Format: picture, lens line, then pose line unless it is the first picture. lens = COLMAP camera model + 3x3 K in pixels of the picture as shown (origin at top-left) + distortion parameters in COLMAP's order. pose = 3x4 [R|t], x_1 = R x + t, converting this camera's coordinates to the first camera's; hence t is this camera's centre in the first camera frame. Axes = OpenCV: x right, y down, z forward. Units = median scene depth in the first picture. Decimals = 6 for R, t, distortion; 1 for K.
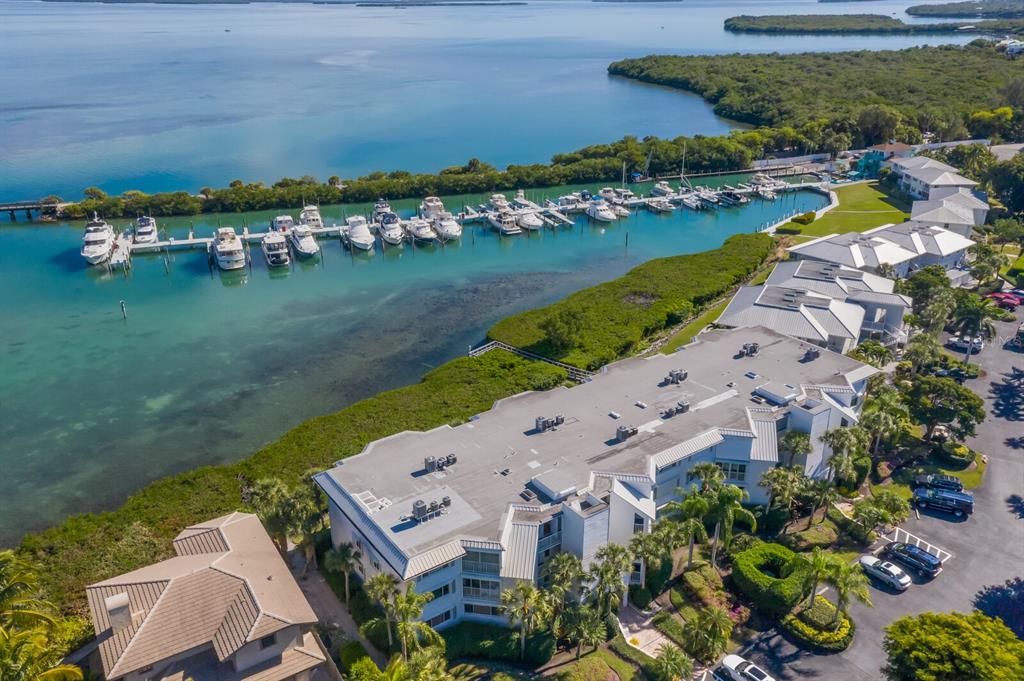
lens RADIAL K [[800.0, 0, 512.0], [0, 800.0, 340.5], [0, 0, 1]] dist [0.031147, 0.007445]
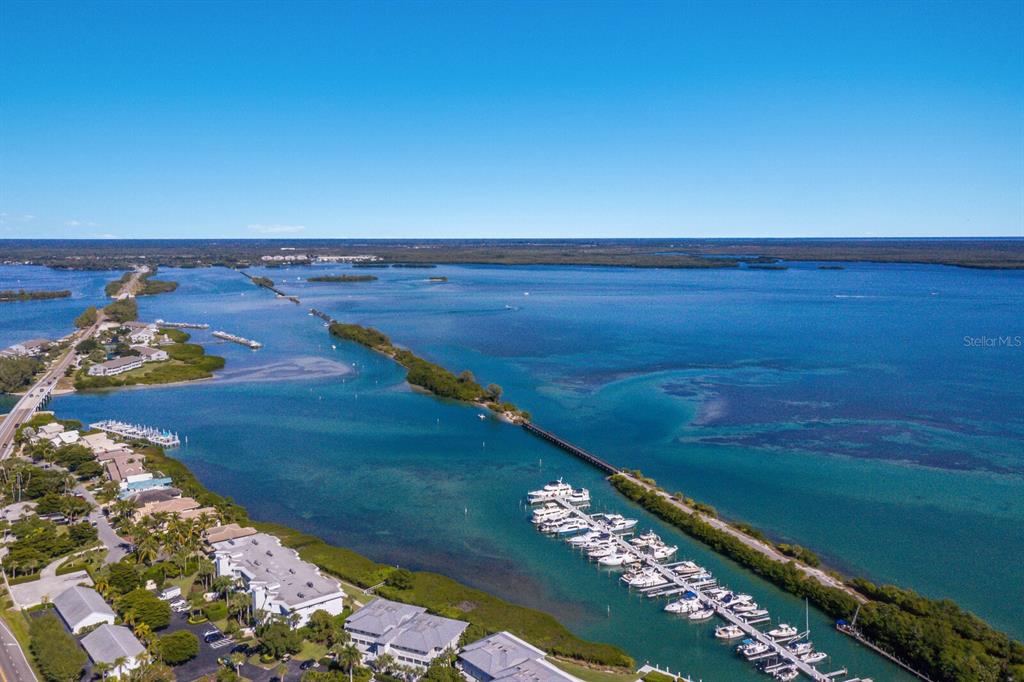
lens RADIAL K [[820.0, 0, 512.0], [0, 820.0, 341.0], [0, 0, 1]] dist [0.010051, 0.007000]
pose [[0.041006, 0.128253, -0.990893, 1.983275], [-0.386876, 0.916406, 0.102602, -0.851724], [0.921219, 0.379146, 0.087196, 0.762949]]
